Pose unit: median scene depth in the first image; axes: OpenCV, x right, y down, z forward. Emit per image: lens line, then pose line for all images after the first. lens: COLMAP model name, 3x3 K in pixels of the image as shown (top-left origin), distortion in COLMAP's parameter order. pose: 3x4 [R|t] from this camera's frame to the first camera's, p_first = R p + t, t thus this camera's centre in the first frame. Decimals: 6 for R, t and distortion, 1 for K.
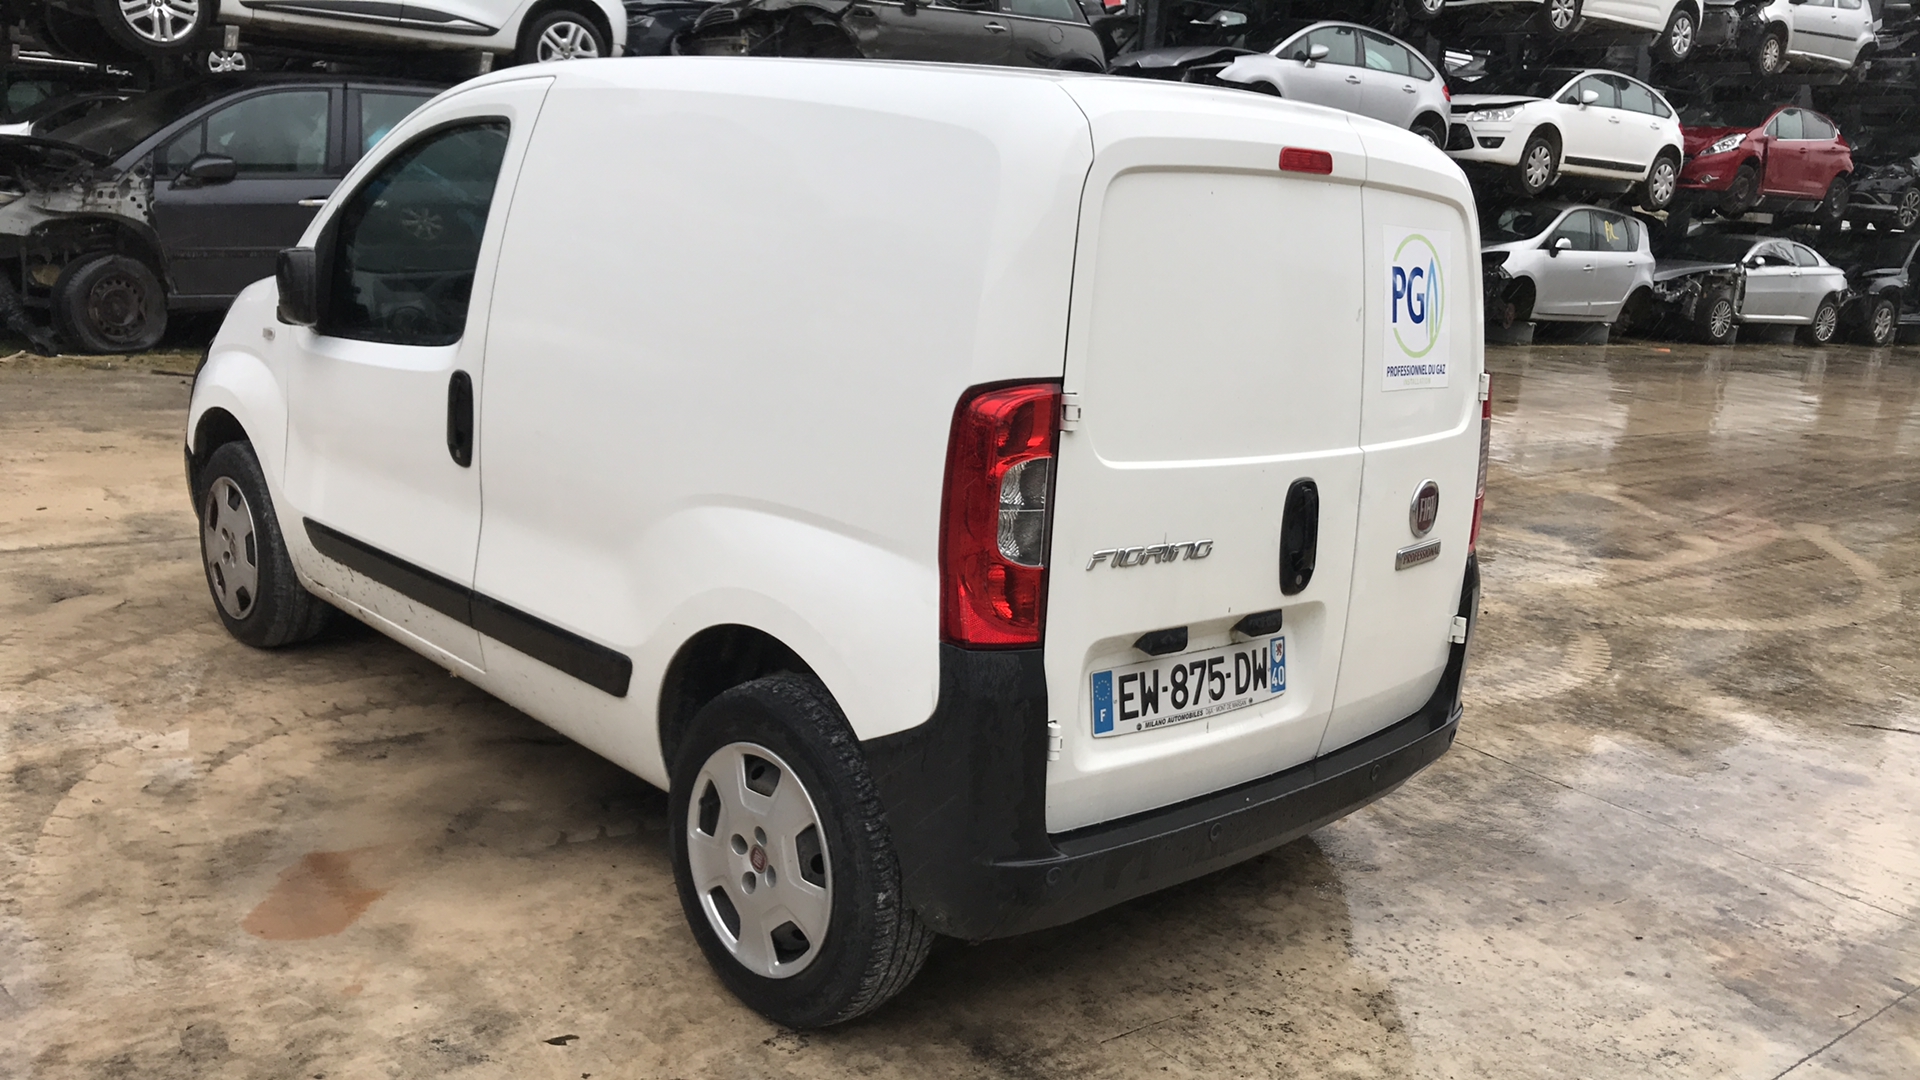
lens RADIAL K [[1542.4, 0, 966.6], [0, 1542.4, 533.8], [0, 0, 1]] dist [0.040129, -0.059668]
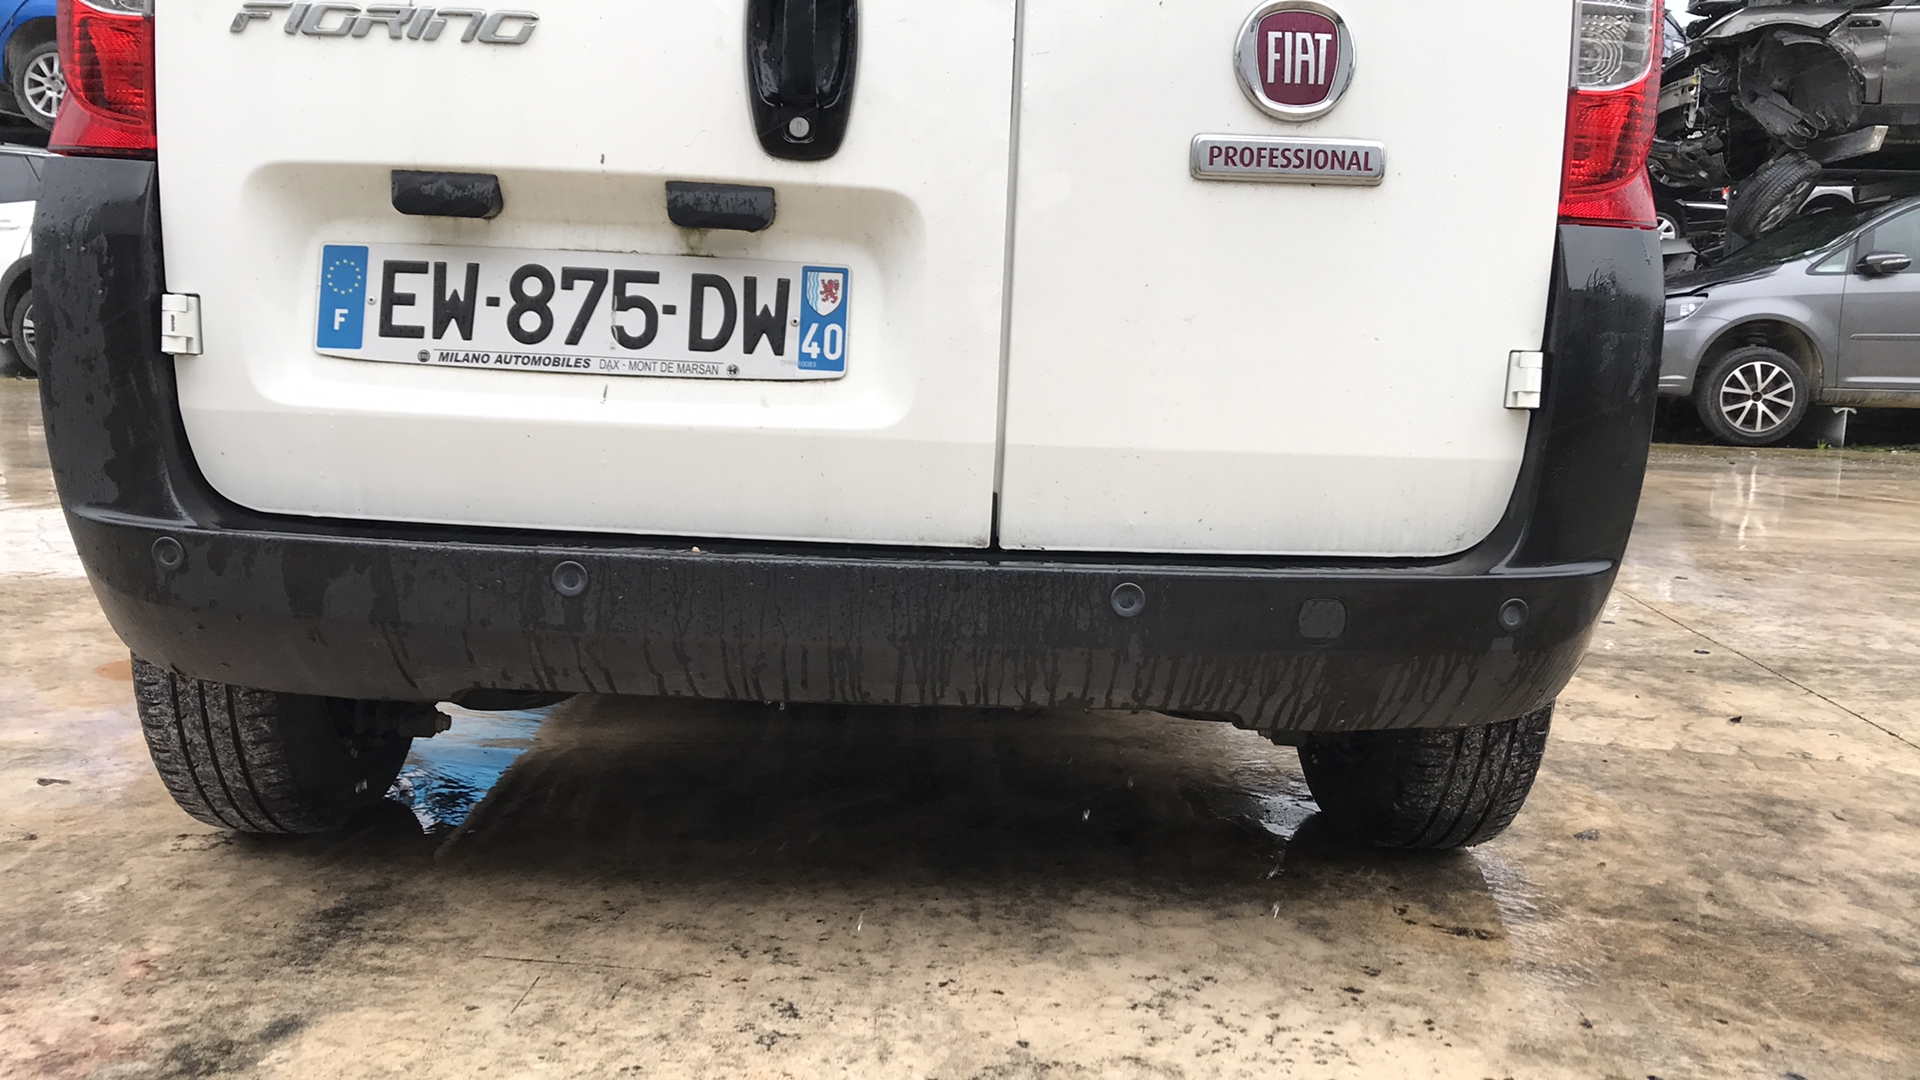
lens RADIAL K [[1570.9, 0, 950.5], [0, 1570.9, 535.4], [0, 0, 1]] dist [0.031261, -0.044530]
pose [[0.741993, 0.034227, -0.669533, 0.625119], [-0.123407, 0.988603, -0.086225, 0.208886], [0.658951, 0.146603, 0.737761, 0.682420]]
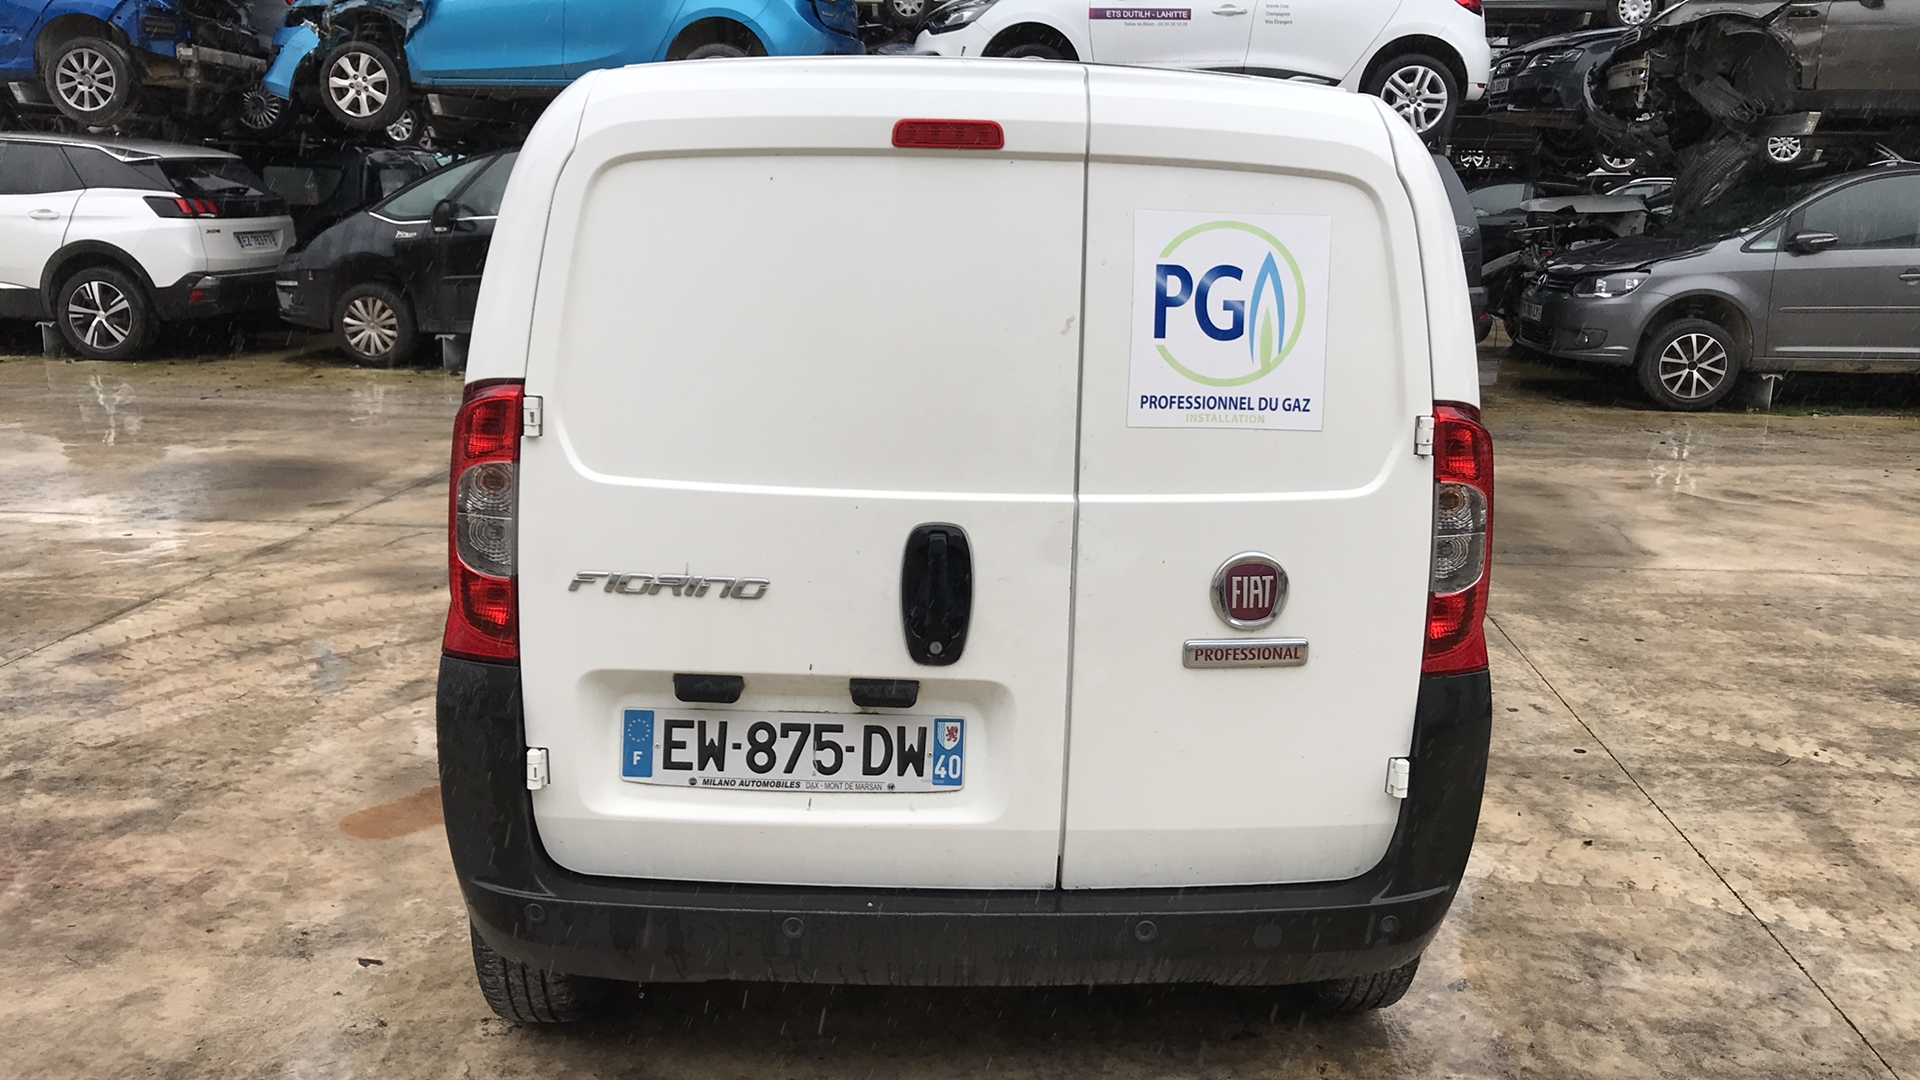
lens RADIAL K [[1563.1, 0, 960.7], [0, 1563.1, 540.5], [0, 0, 1]] dist [0.042864, -0.055644]
pose [[0.755882, 0.084941, -0.649174, 0.773071], [-0.110254, 0.993902, 0.001669, -0.030160], [0.645357, 0.070313, 0.760638, 0.388956]]
